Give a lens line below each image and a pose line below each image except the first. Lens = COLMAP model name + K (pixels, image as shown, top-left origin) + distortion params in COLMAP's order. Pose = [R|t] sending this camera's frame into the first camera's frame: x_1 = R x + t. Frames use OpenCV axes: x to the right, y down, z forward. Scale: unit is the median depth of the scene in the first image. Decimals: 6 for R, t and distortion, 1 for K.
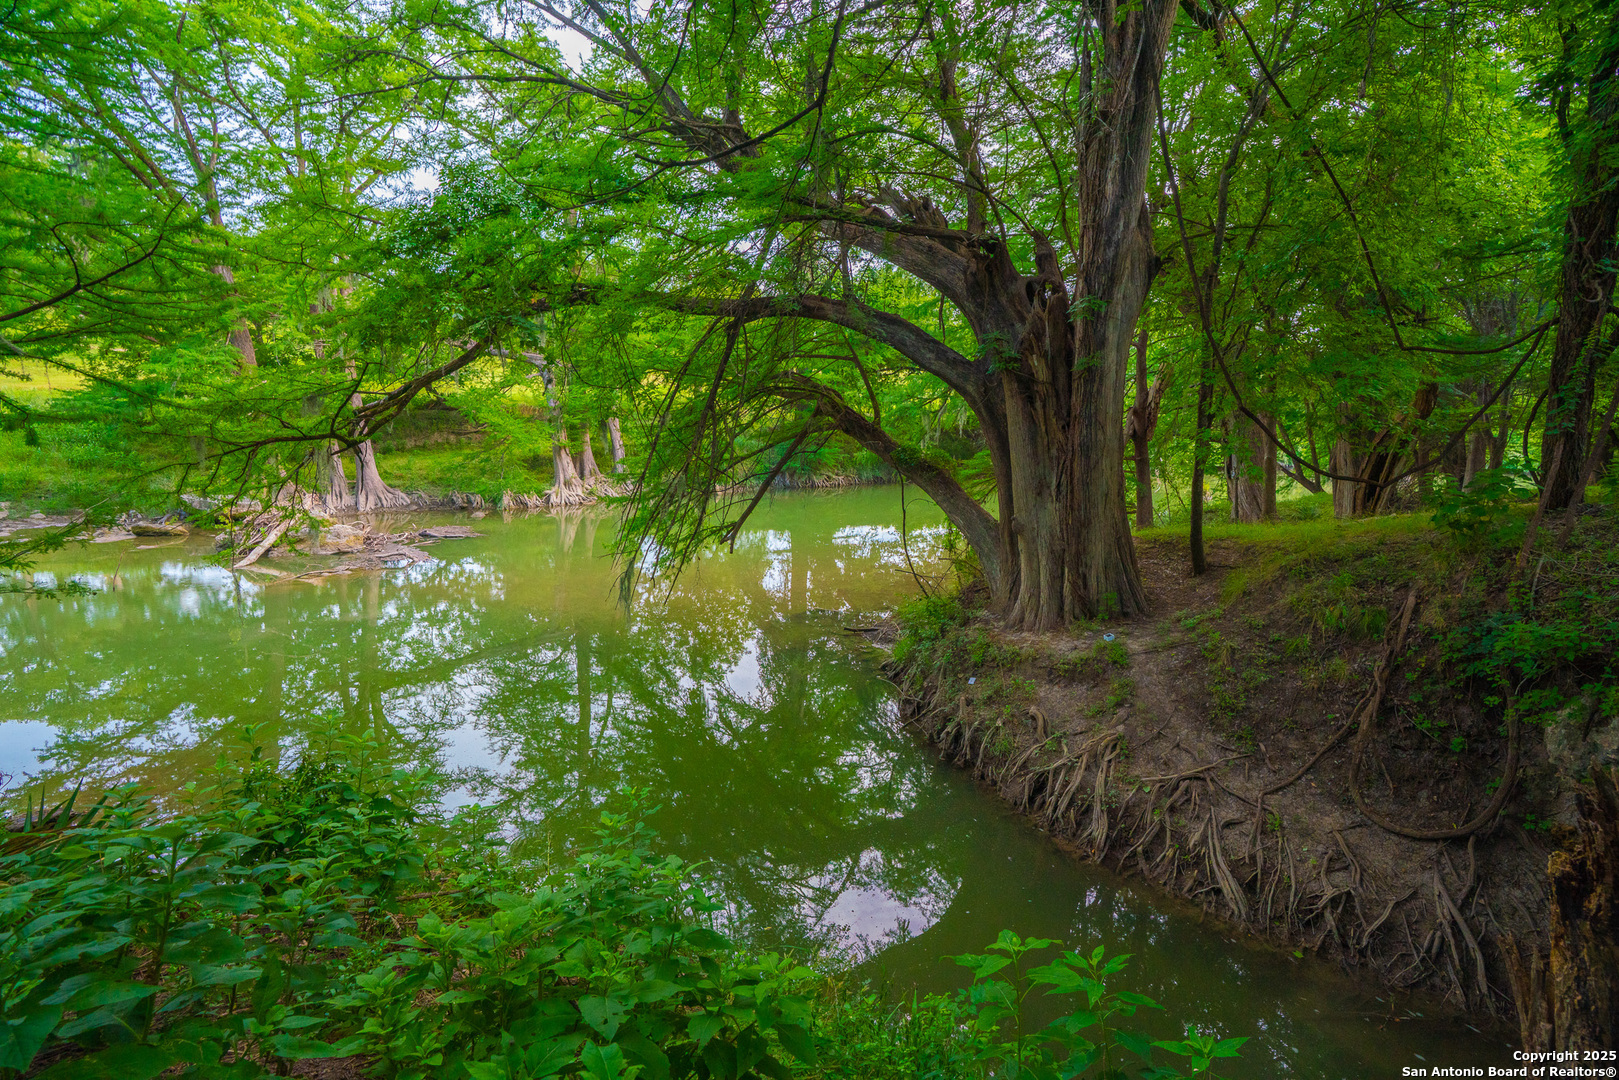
lens RADIAL K [[783.6, 0, 809.5], [0, 783.6, 540.0], [0, 0, 1]] dist [-0.072354, 0.045294]
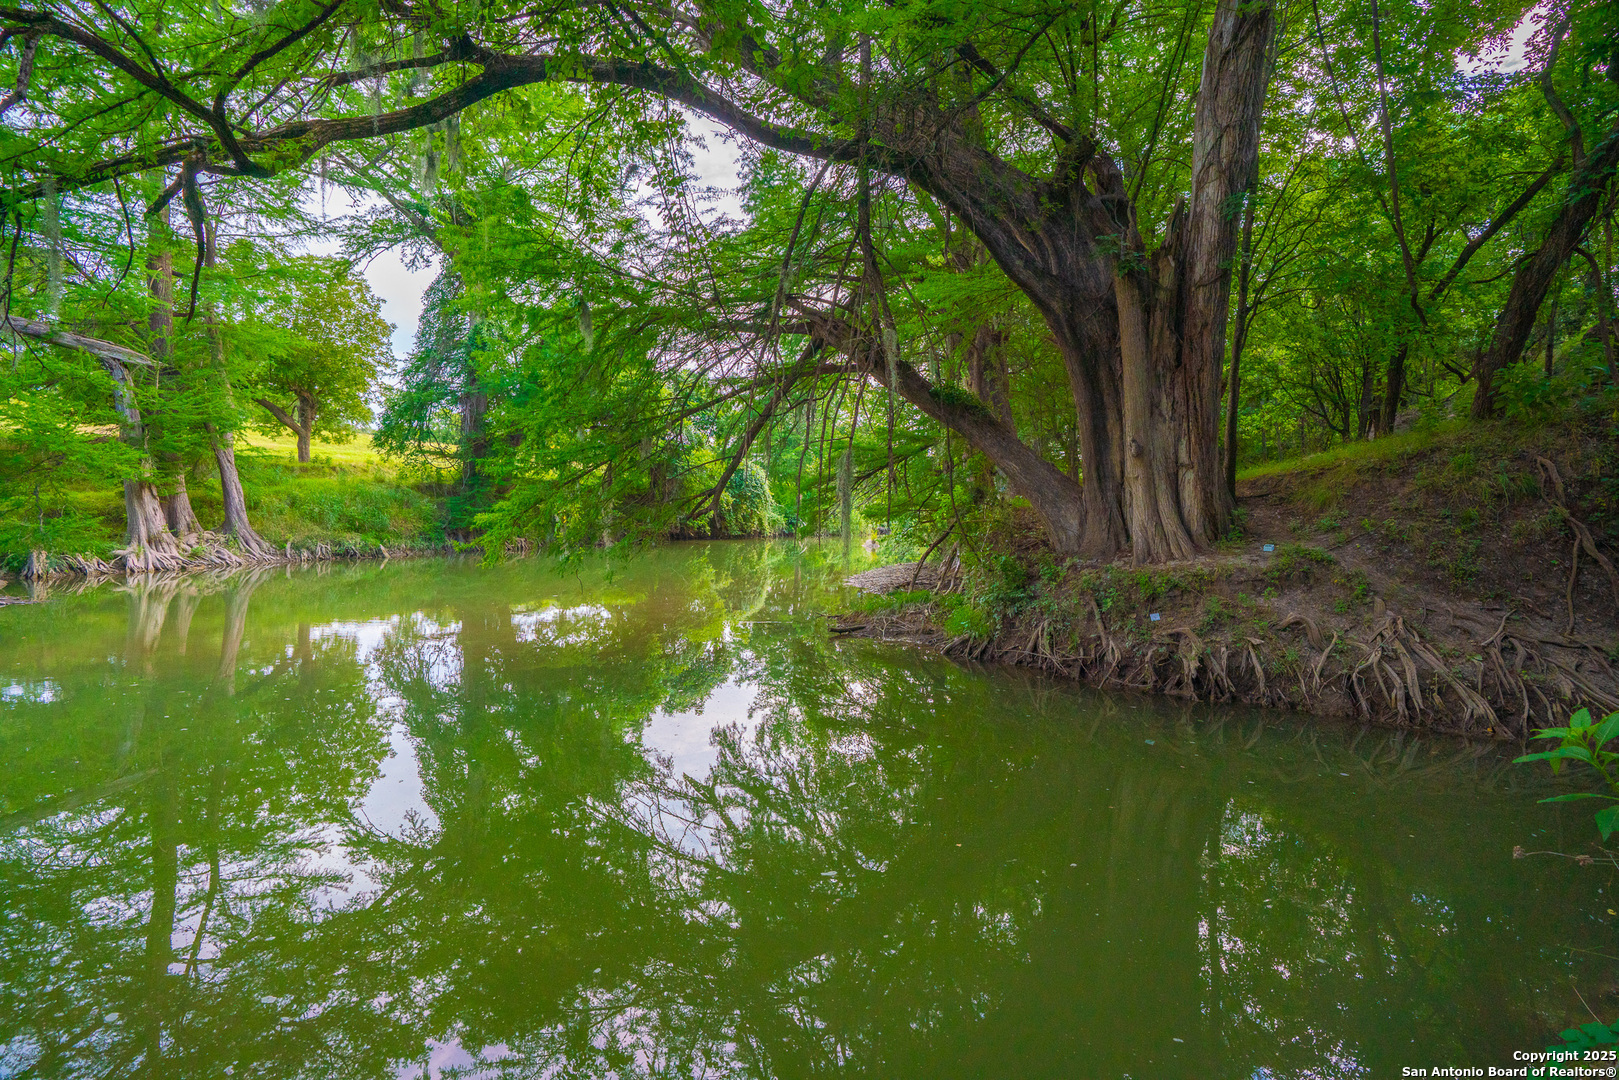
lens RADIAL K [[783.6, 0, 809.5], [0, 783.6, 540.0], [0, 0, 1]] dist [-0.072354, 0.045294]
pose [[0.841814, -0.031735, 0.538835, -0.188540], [0.101596, 0.989743, -0.100431, 0.048145], [-0.530121, 0.139287, 0.836403, 0.161634]]
